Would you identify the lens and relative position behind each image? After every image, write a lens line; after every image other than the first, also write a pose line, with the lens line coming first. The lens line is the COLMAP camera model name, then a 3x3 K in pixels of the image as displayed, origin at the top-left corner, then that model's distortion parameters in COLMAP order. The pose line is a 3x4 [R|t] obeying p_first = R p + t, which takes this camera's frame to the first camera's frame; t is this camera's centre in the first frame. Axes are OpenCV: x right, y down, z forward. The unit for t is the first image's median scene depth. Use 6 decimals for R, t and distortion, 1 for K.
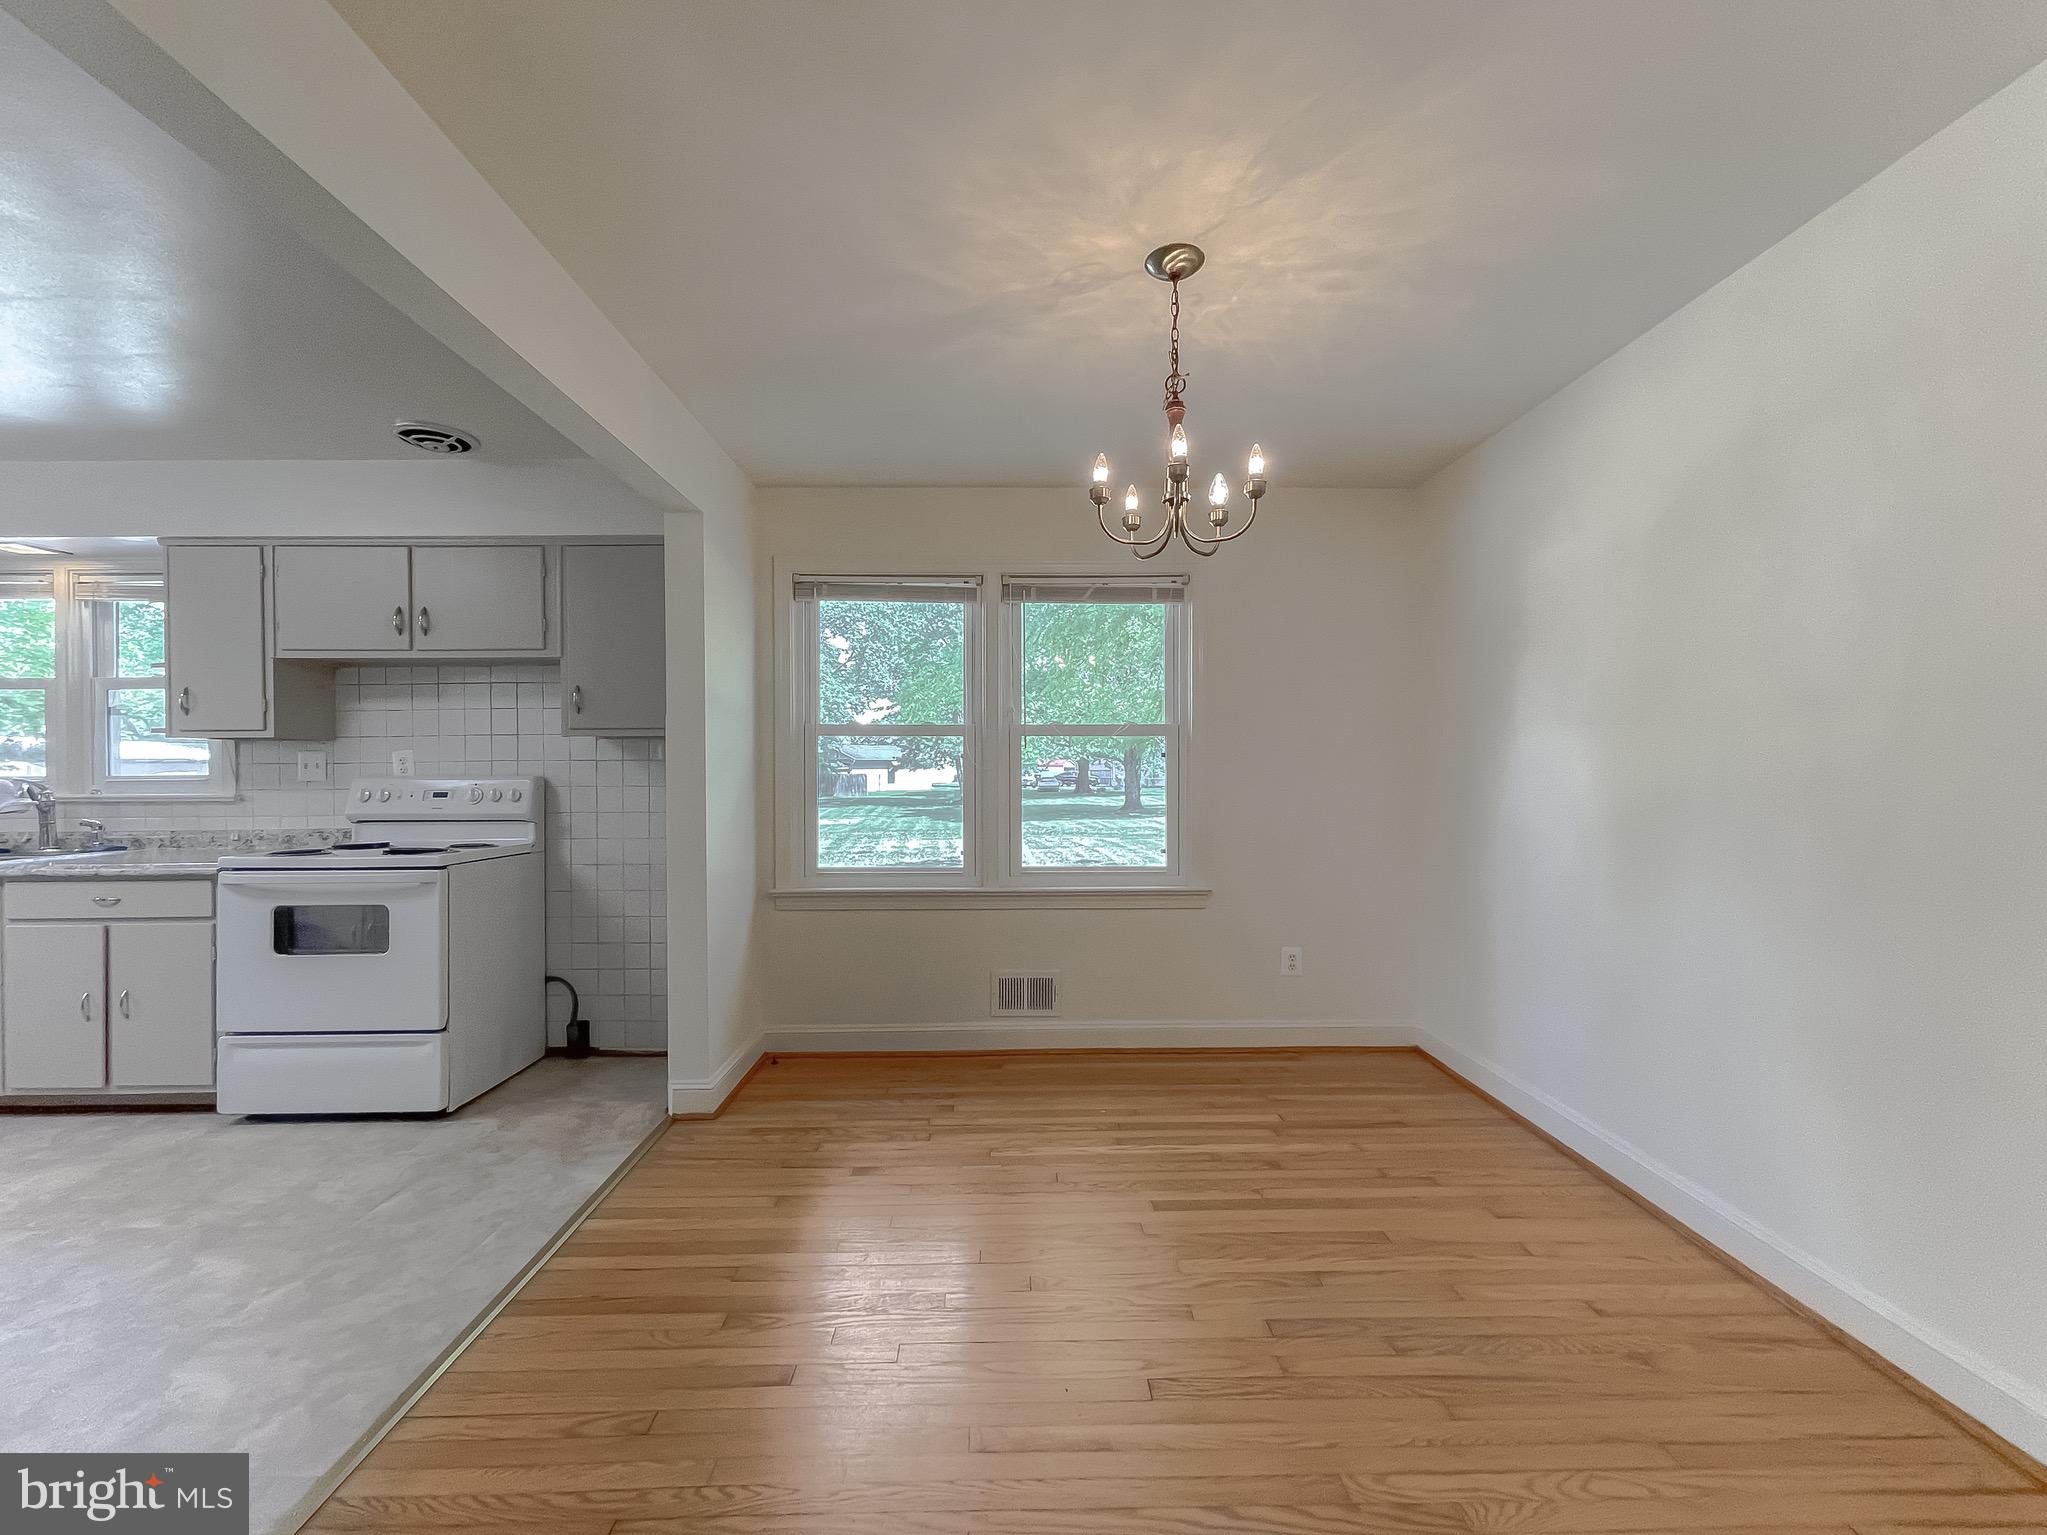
lens RADIAL K [[841.4, 0, 1012.5], [0, 841.4, 773.2], [0, 0, 1]] dist [-0.000831, 0.000881]
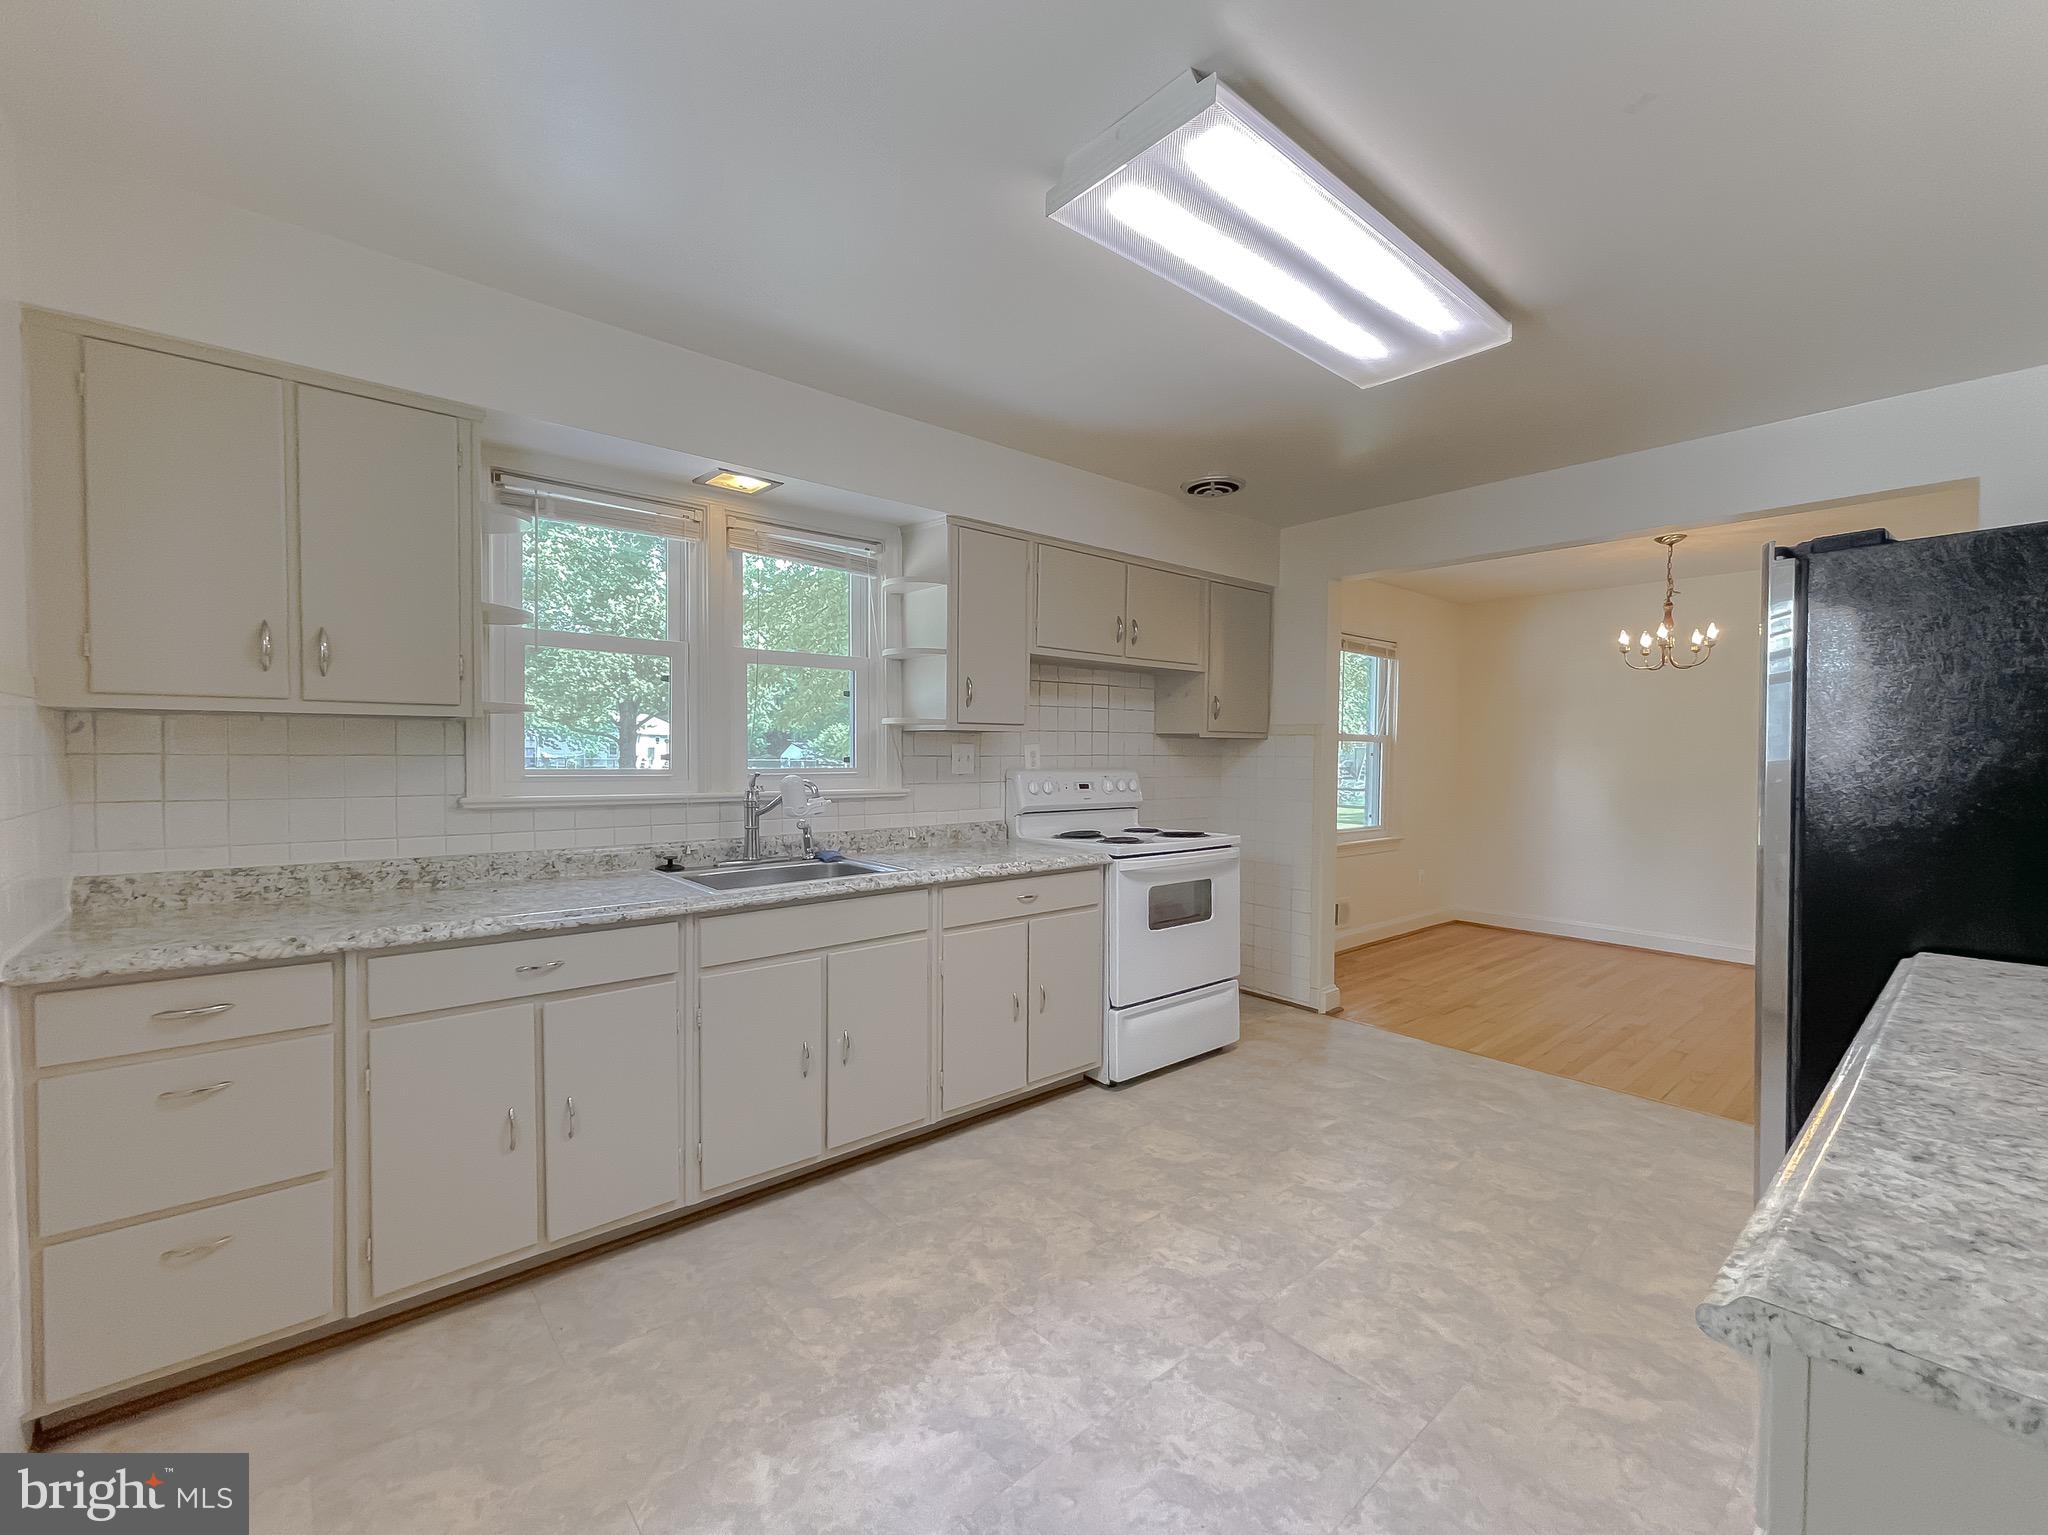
lens RADIAL K [[866.8, 0, 1018.7], [0, 866.8, 772.6], [0, 0, 1]] dist [0.000593, 0.000824]
pose [[0.767250, -0.003557, 0.641338, -1.732701], [-0.010151, 0.999792, 0.017689, -0.013061], [-0.641268, -0.020082, 0.767054, 0.229543]]
